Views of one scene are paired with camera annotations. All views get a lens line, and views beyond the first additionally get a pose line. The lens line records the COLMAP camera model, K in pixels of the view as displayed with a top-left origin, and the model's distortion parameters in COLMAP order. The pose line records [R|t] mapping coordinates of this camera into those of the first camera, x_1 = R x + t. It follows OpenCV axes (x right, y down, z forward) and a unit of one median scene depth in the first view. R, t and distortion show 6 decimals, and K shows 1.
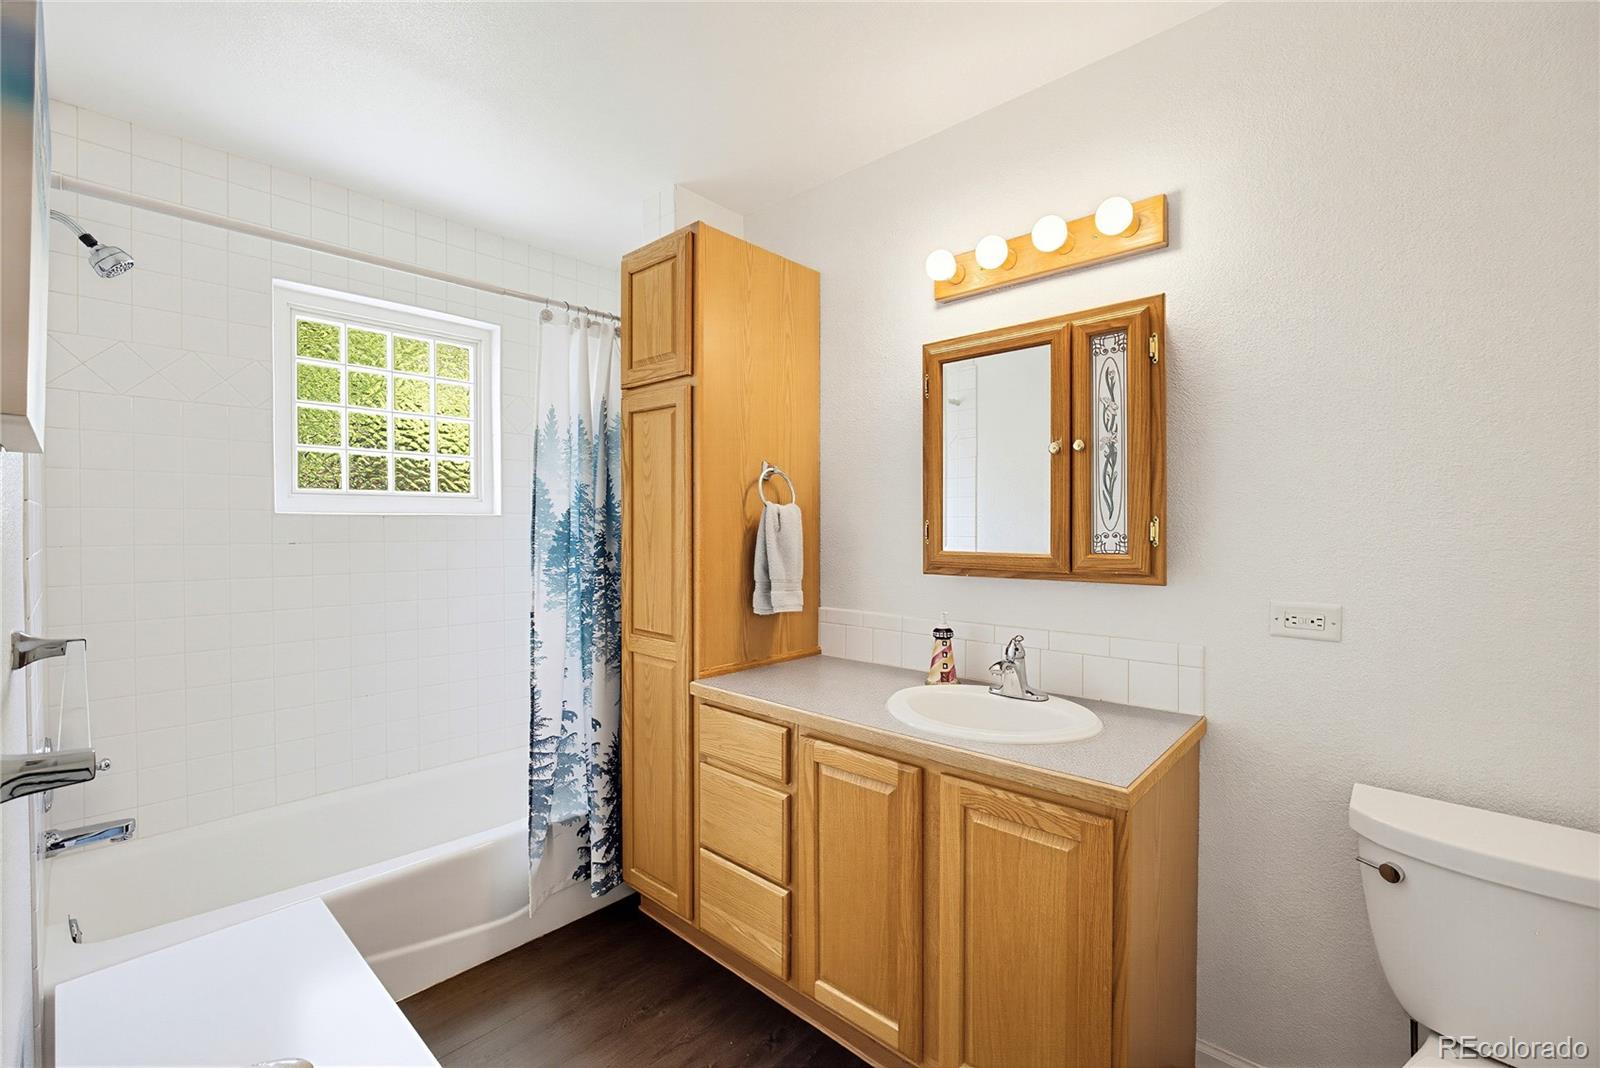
lens RADIAL K [[679.8, 0, 803.2], [0, 679.8, 528.3], [0, 0, 1]] dist [-0.019030, 0.000917]
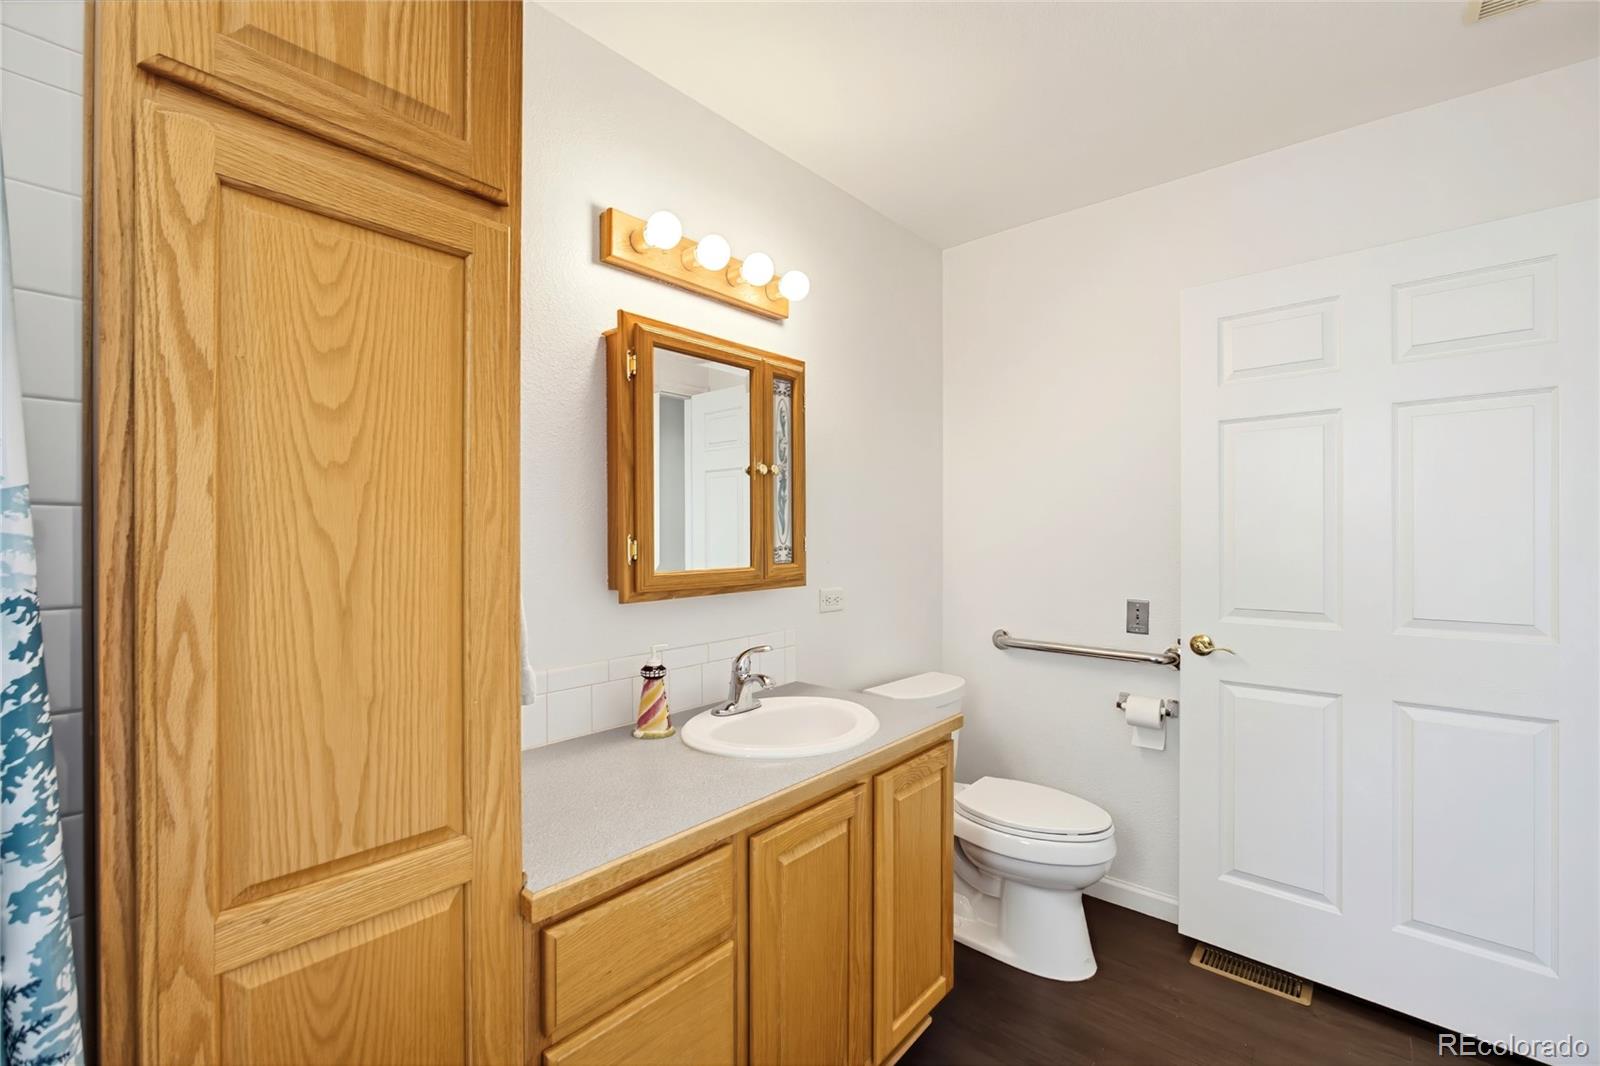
lens RADIAL K [[679.8, 0, 803.1], [0, 679.8, 531.7], [0, 0, 1]] dist [-0.019030, 0.000917]
pose [[-0.024516, 0.003776, 0.999692, -0.735893], [0.010879, 0.999935, -0.003510, -0.013816], [-0.999640, 0.010790, -0.024555, 0.985314]]
